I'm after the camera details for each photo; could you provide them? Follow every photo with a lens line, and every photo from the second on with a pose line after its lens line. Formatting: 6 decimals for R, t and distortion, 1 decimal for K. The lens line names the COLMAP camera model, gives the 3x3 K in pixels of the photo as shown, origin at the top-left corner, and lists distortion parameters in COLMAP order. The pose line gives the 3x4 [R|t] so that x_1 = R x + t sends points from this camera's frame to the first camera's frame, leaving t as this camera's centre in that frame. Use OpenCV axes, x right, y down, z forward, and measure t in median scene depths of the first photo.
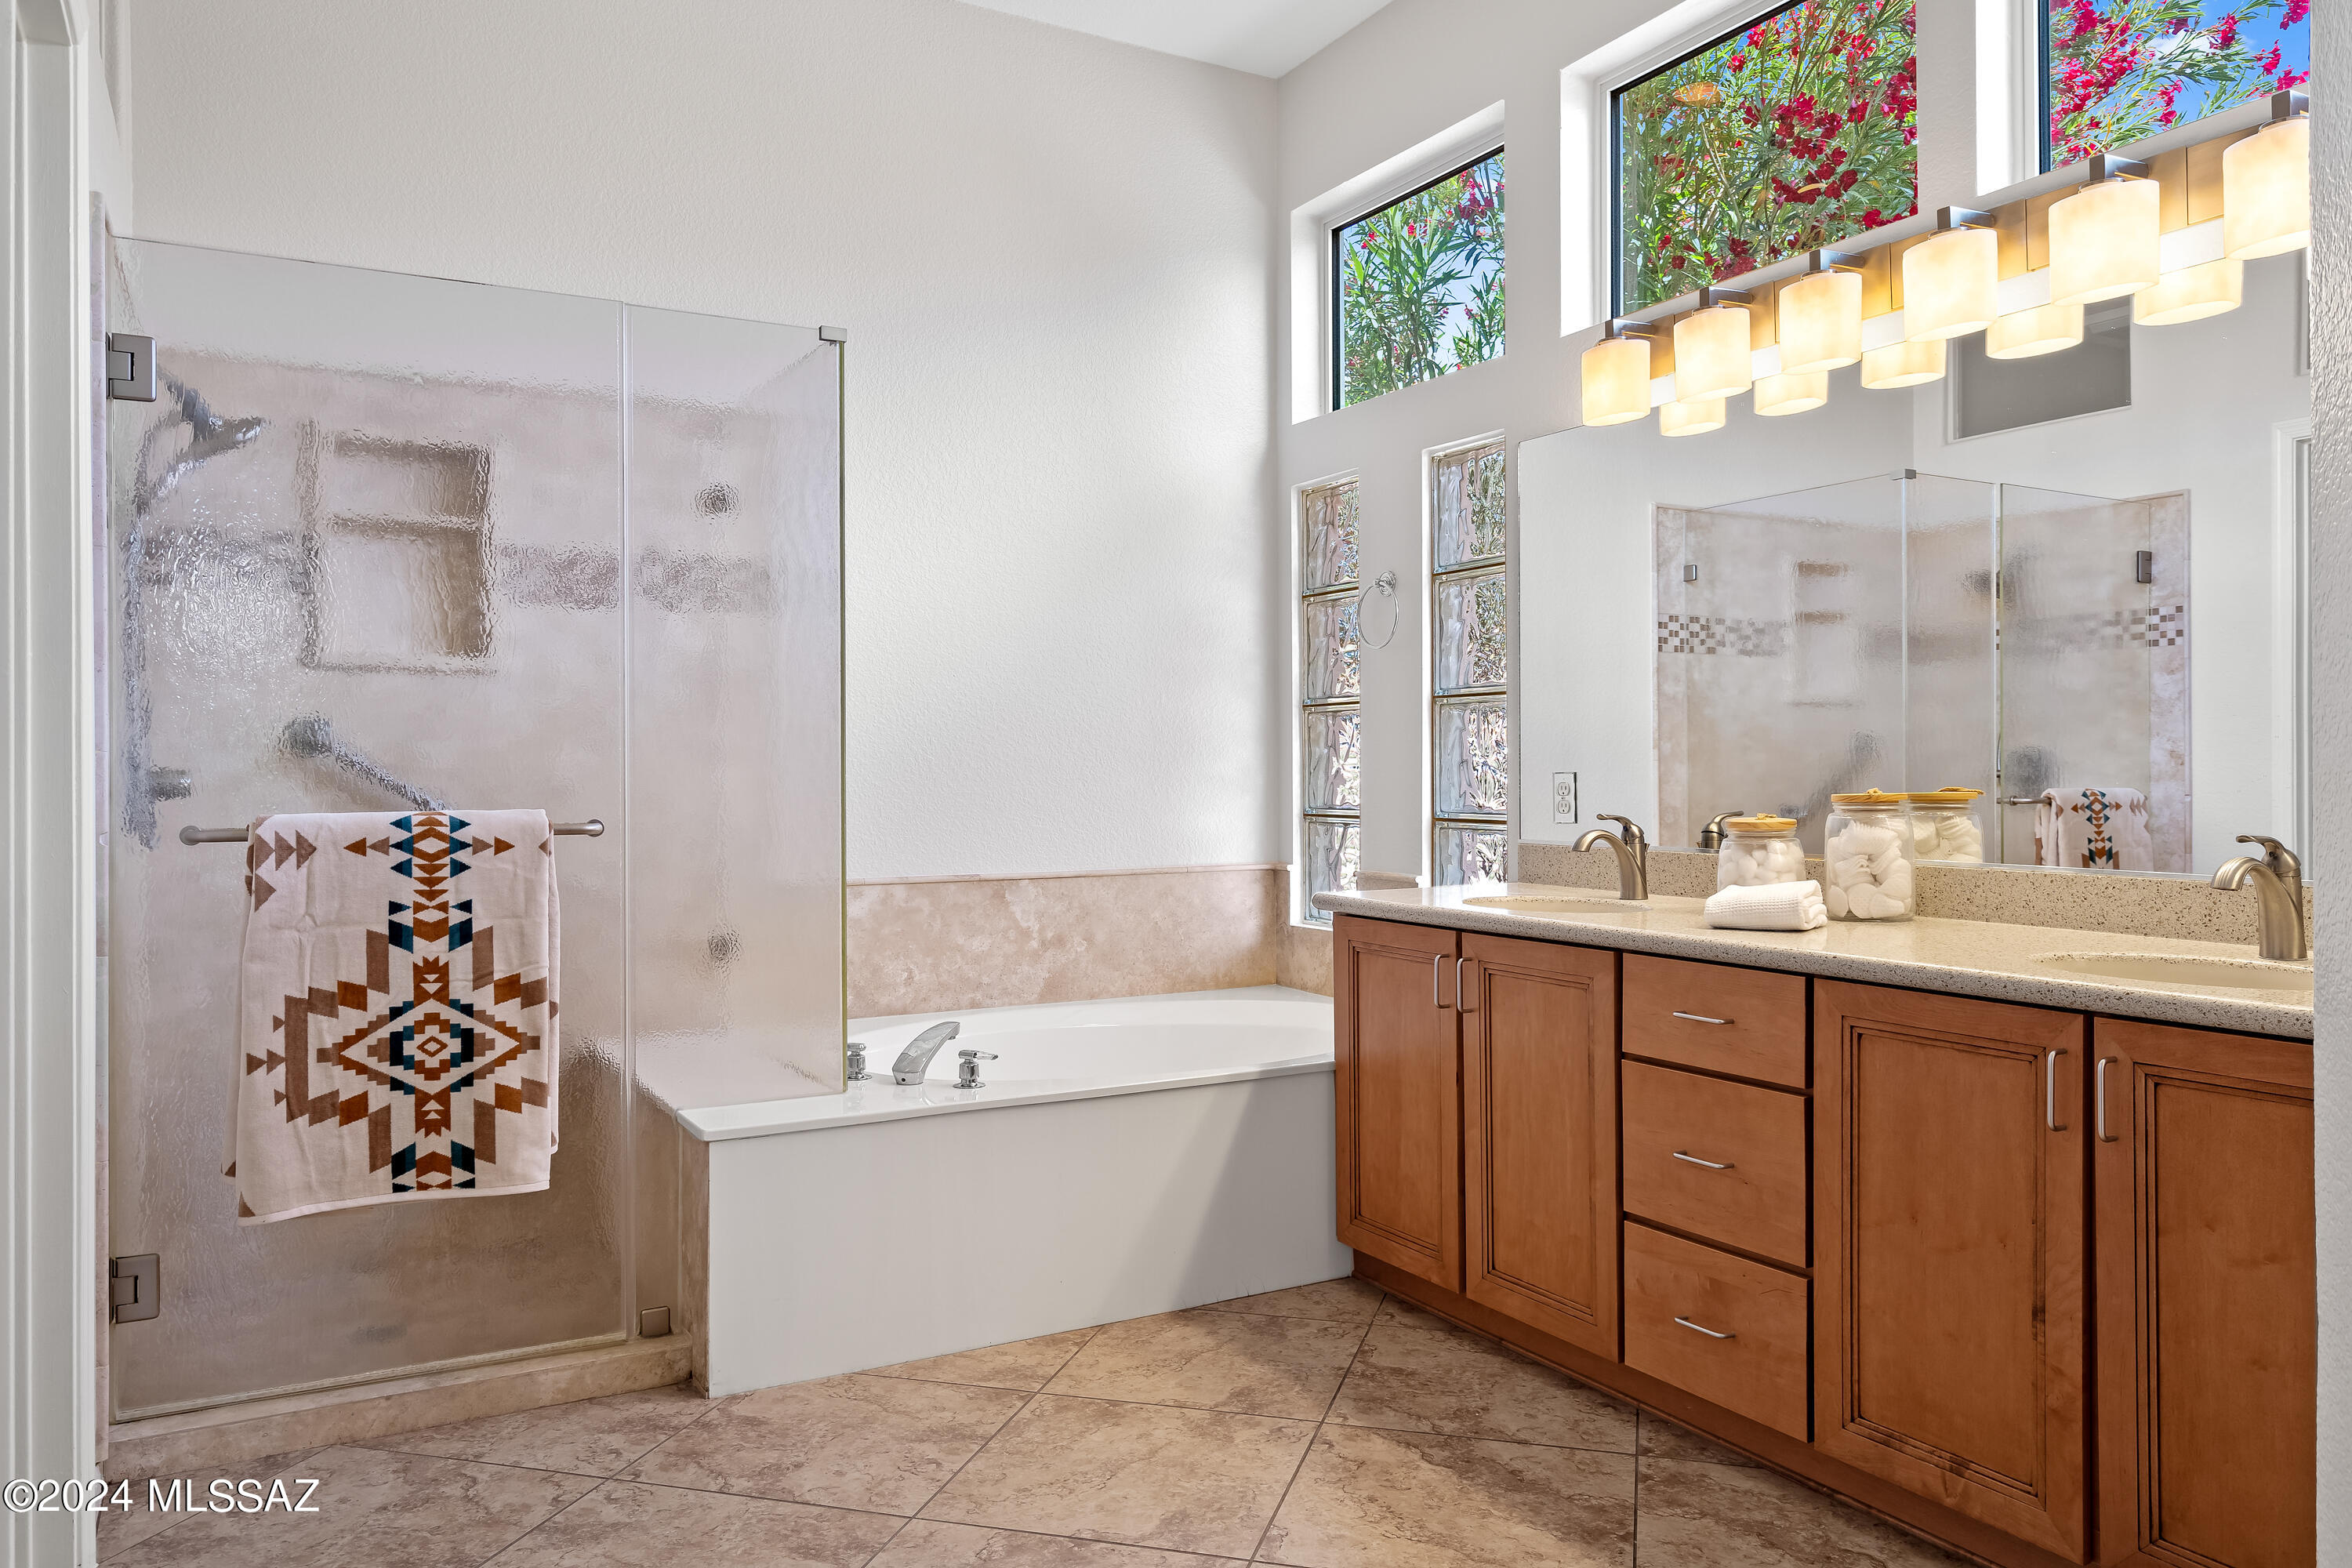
lens RADIAL K [[1651.9, 0, 1177.3], [0, 1651.9, 782.6], [0, 0, 1]] dist [0.058653, 0.000381]
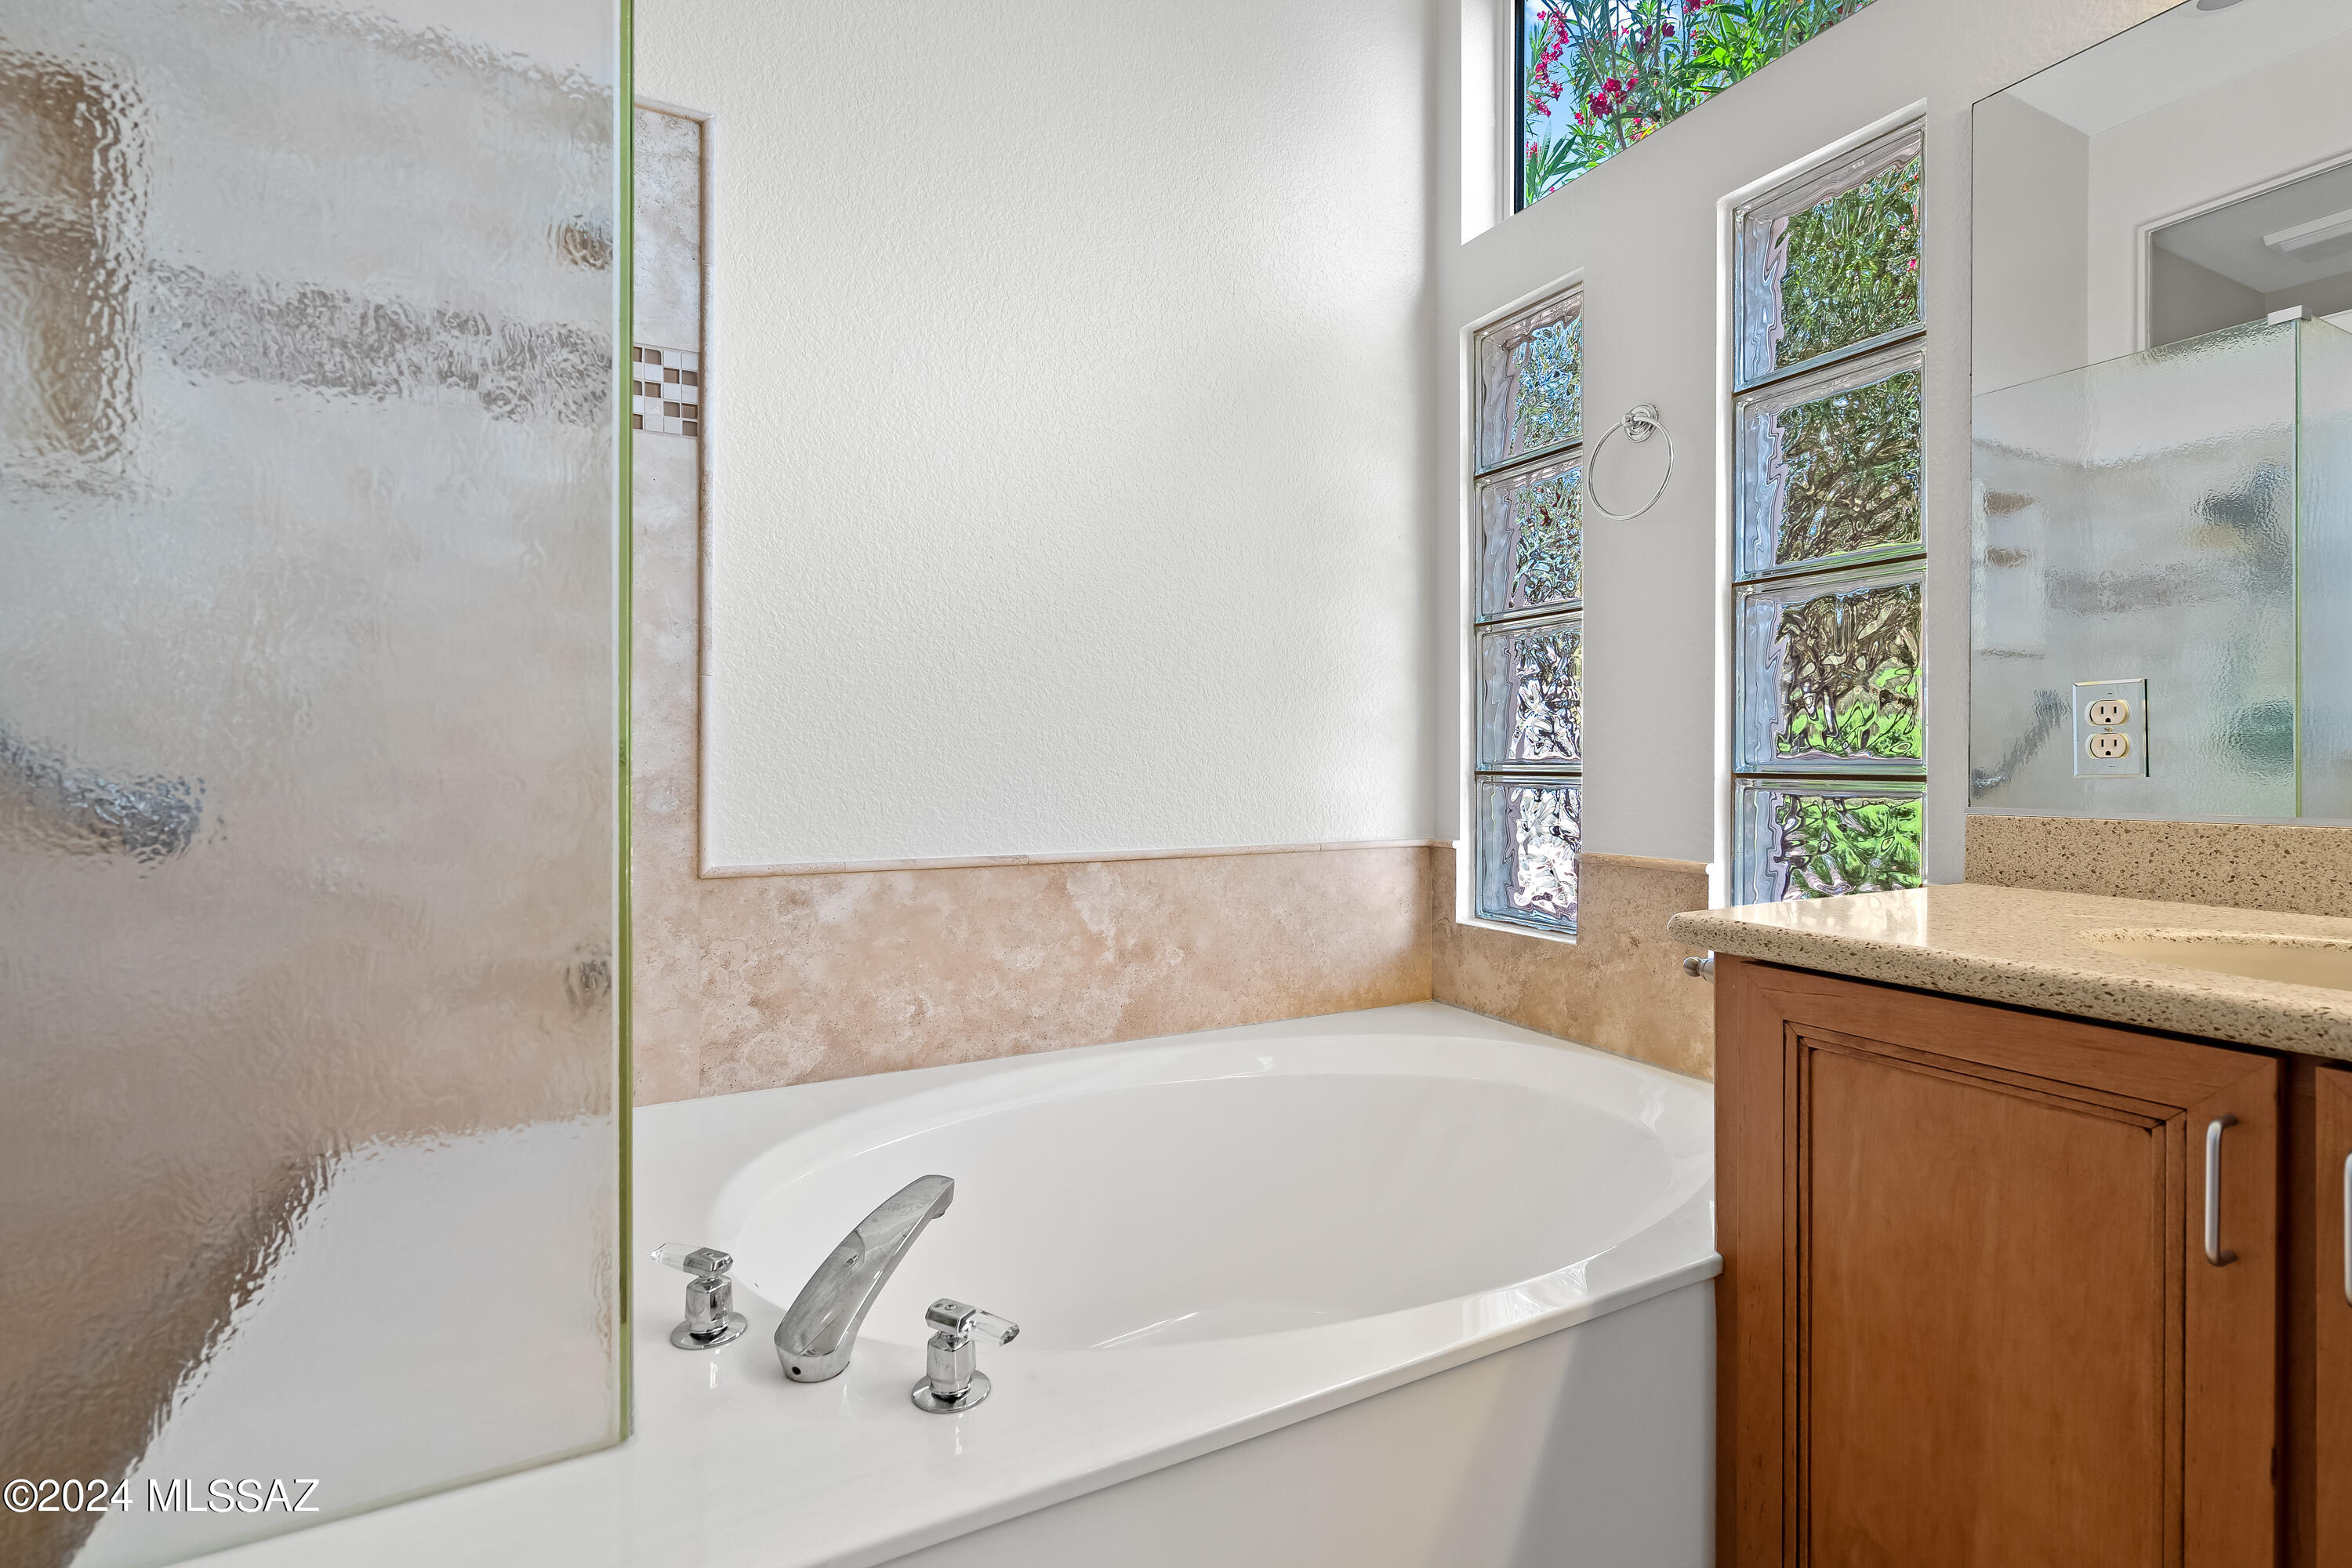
lens RADIAL K [[1082.2, 0, 1176.0], [0, 1082.2, 772.3], [0, 0, 1]] dist [-0.003502, 0.000809]
pose [[0.999648, 0.005248, -0.025995, -0.046705], [-0.005224, 0.999986, 0.001000, 0.020526], [0.026000, -0.000864, 0.999662, 0.544081]]
